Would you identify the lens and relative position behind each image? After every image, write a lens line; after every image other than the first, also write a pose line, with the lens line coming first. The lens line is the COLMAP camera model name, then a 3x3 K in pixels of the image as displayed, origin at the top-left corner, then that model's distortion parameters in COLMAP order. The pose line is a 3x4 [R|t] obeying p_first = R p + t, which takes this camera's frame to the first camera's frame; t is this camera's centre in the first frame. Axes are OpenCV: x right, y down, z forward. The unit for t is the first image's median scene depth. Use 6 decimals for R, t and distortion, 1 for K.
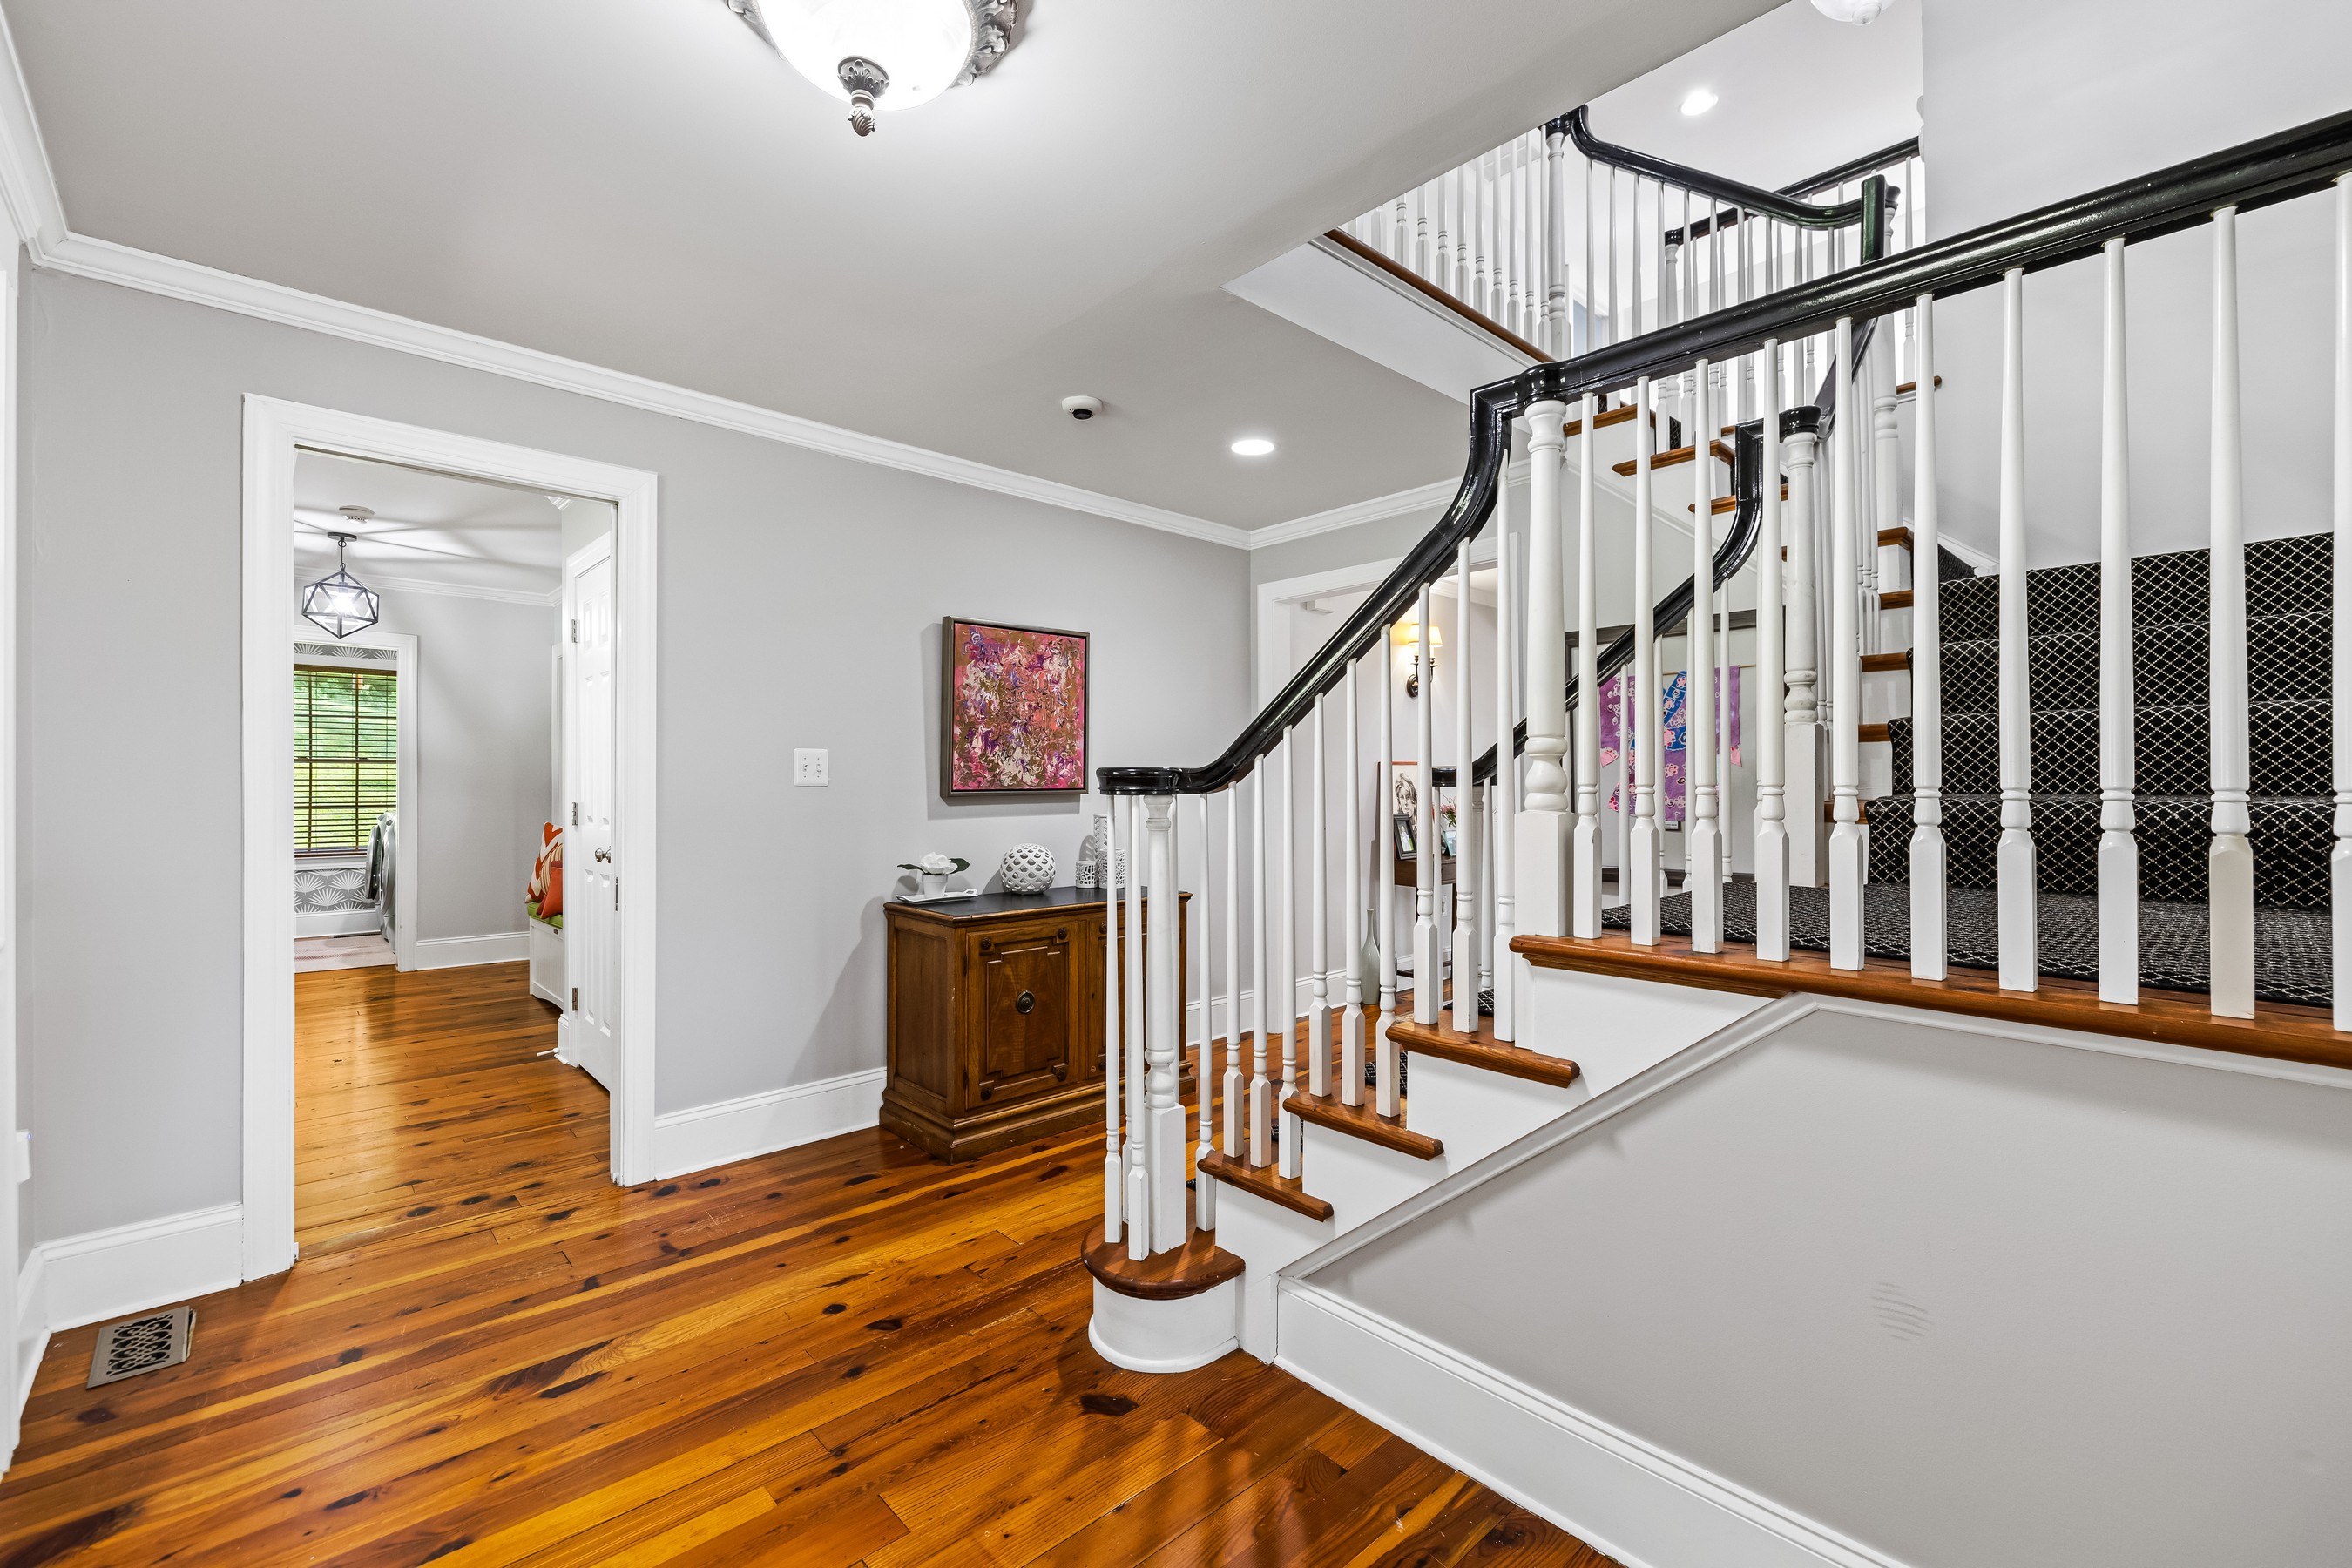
lens RADIAL K [[1005.3, 0, 1170.9], [0, 1005.3, 777.2], [0, 0, 1]] dist [0.002288, -0.000389]
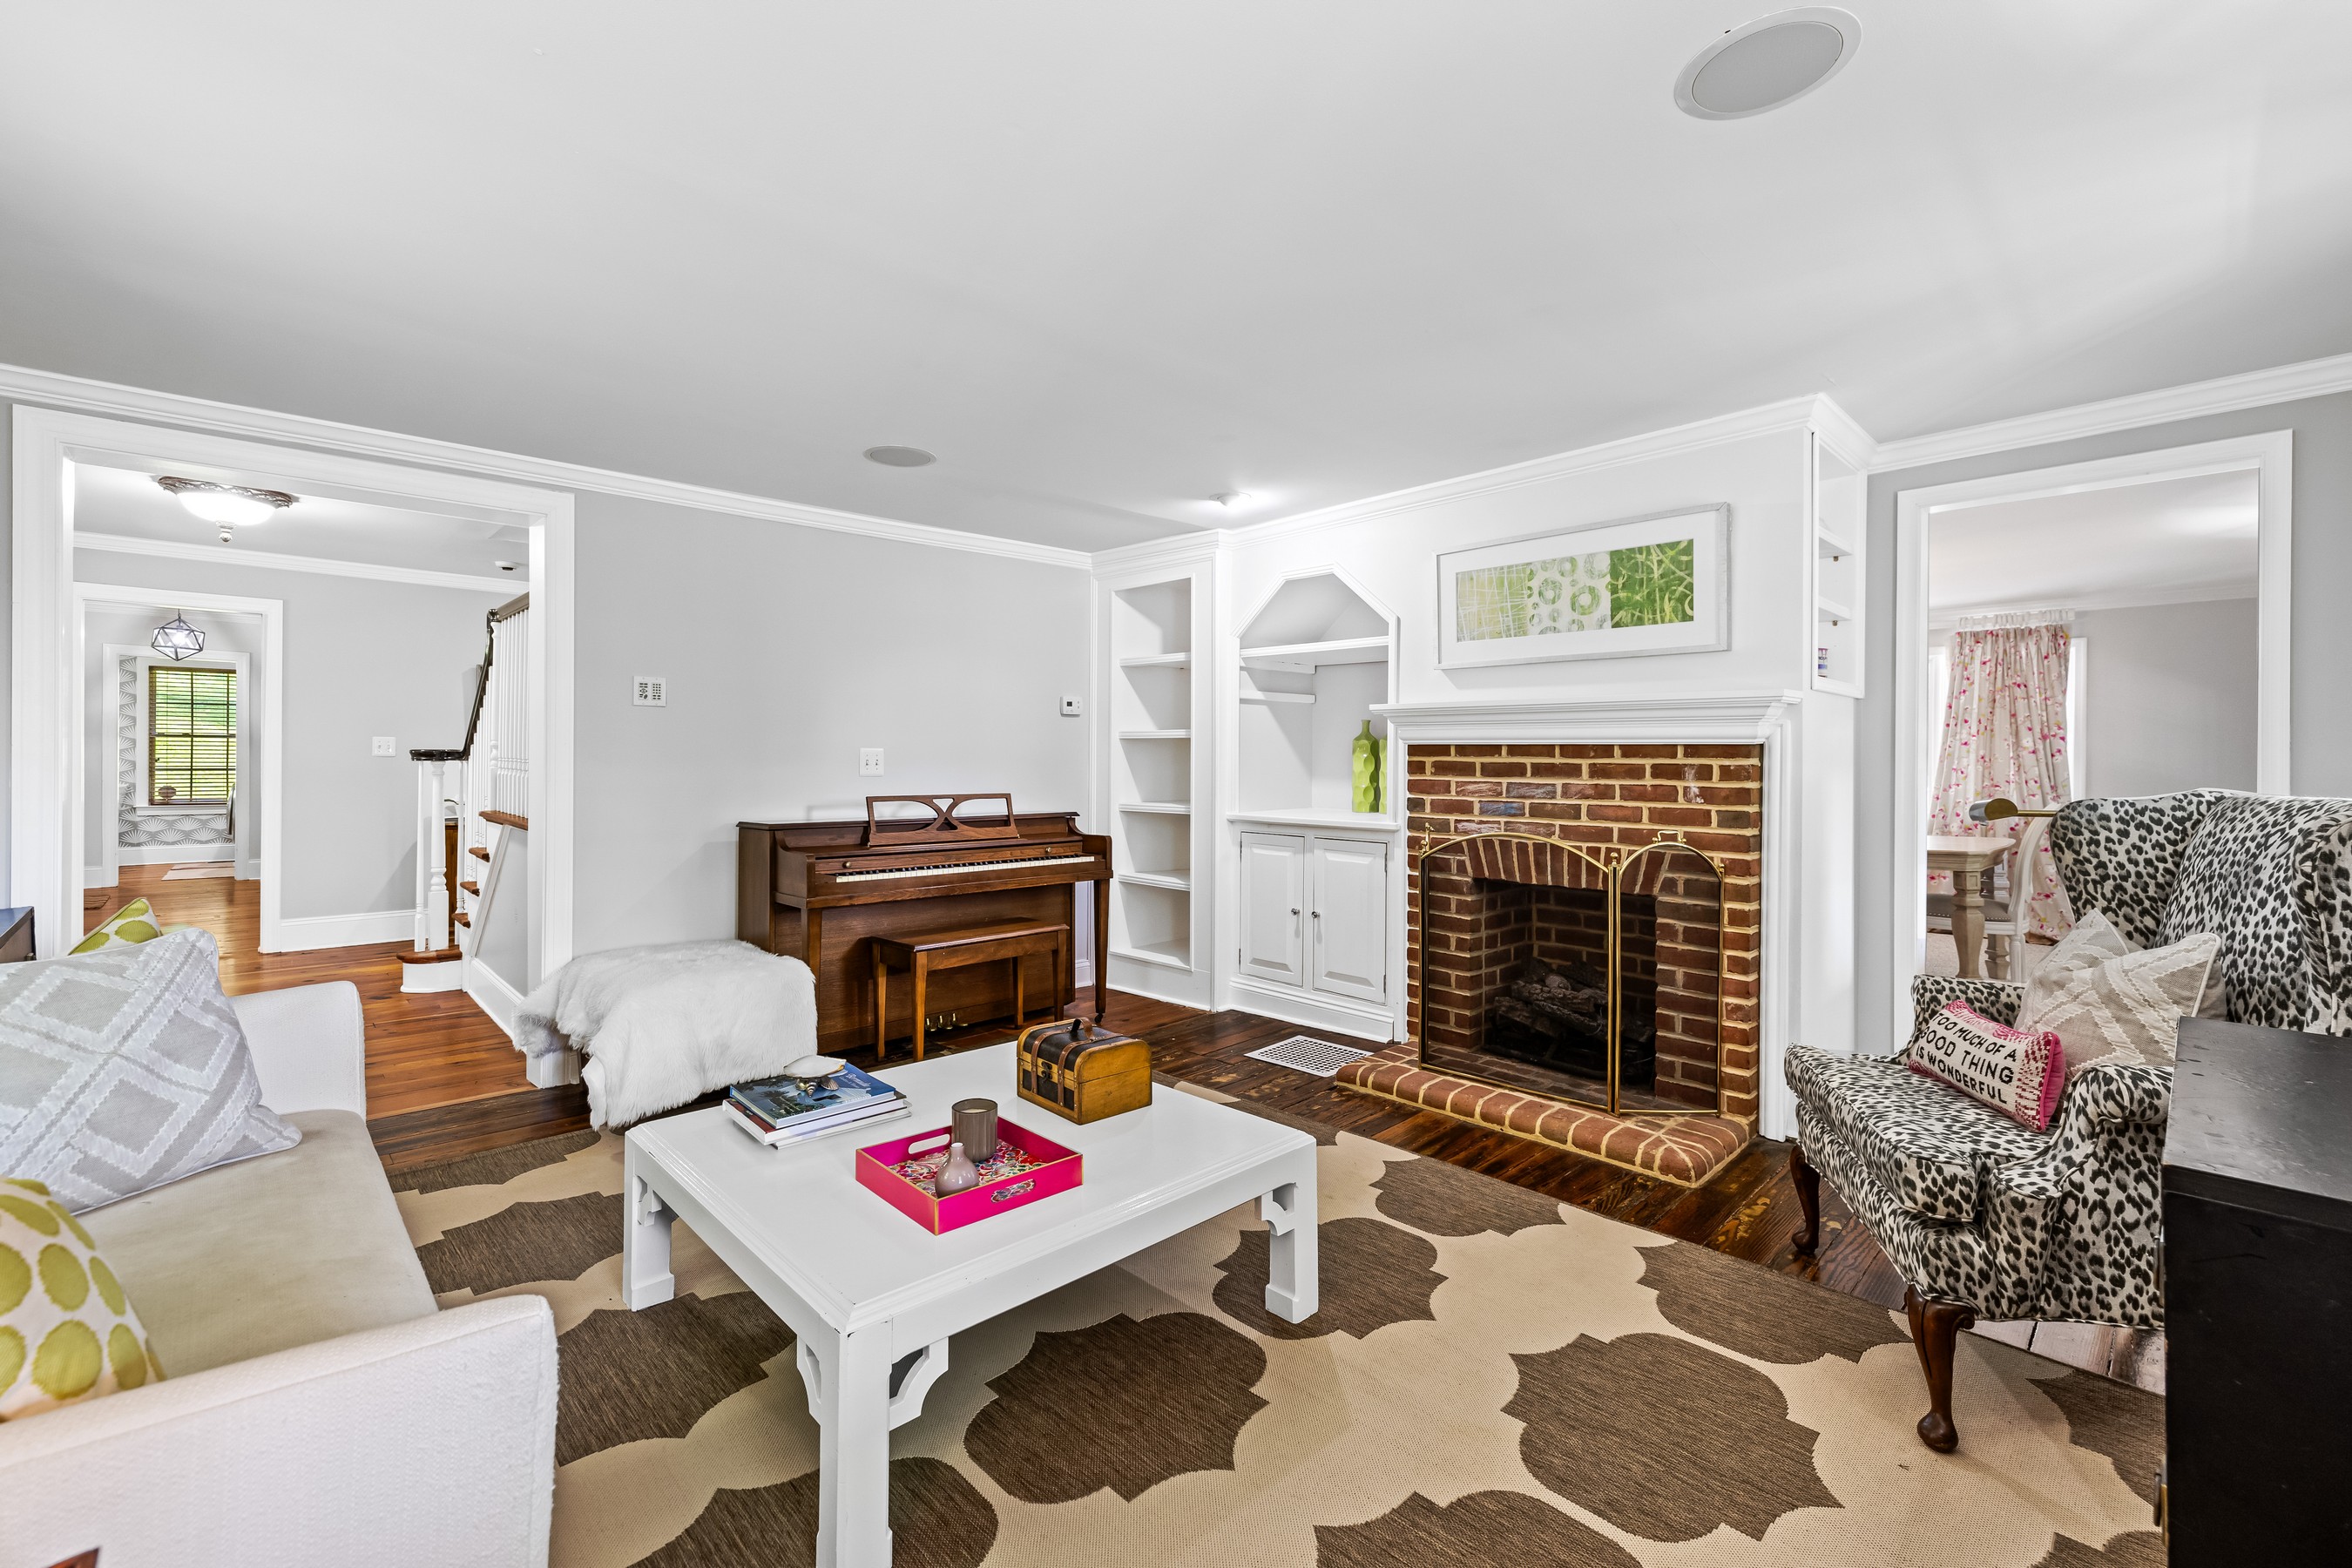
lens RADIAL K [[991.3, 0, 1156.3], [0, 991.3, 758.9], [0, 0, 1]] dist [0.000279, 0.001288]
pose [[0.999928, 0.008868, 0.008042, 1.911324], [-0.008914, 0.999944, 0.005693, -0.017748], [-0.007991, -0.005764, 0.999951, -1.565902]]
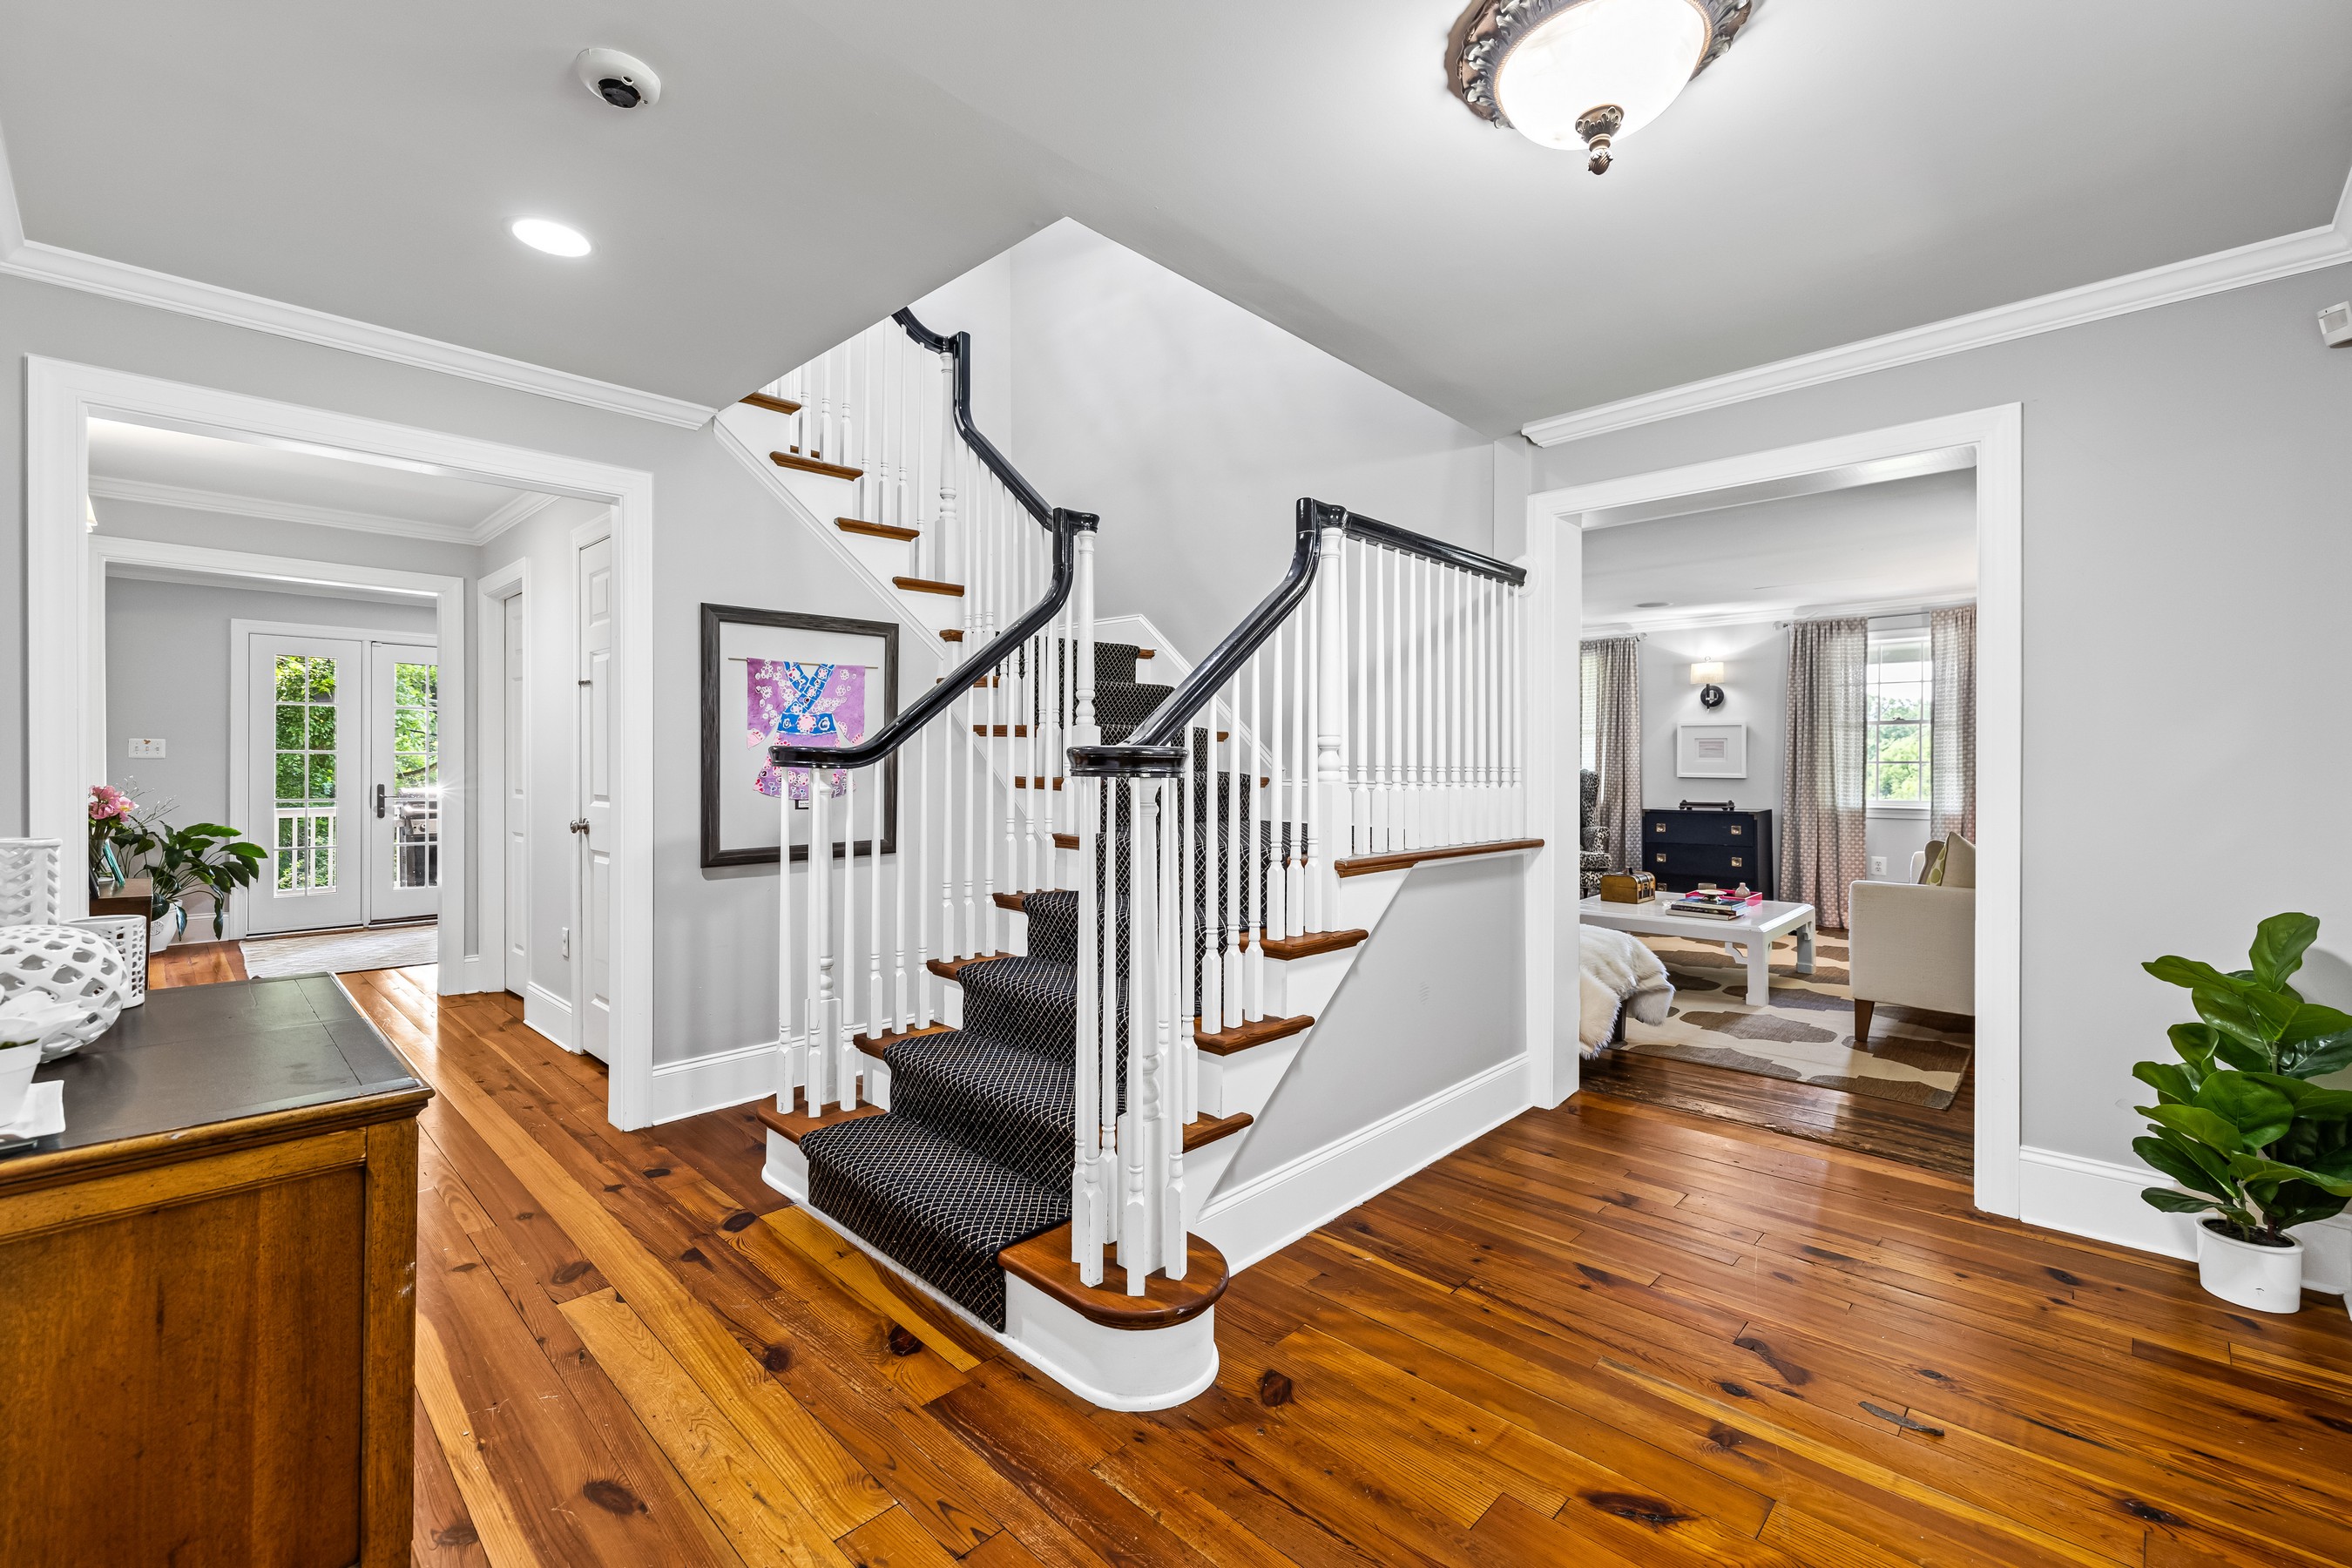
lens RADIAL K [[991.3, 0, 1170.2], [0, 991.3, 773.1], [0, 0, 1]] dist [0.000279, 0.001288]
pose [[-0.058101, -0.008485, 0.998275, -1.006676], [-0.006309, 0.999947, 0.008132, 0.005708], [-0.998291, -0.005826, -0.058151, 1.133941]]
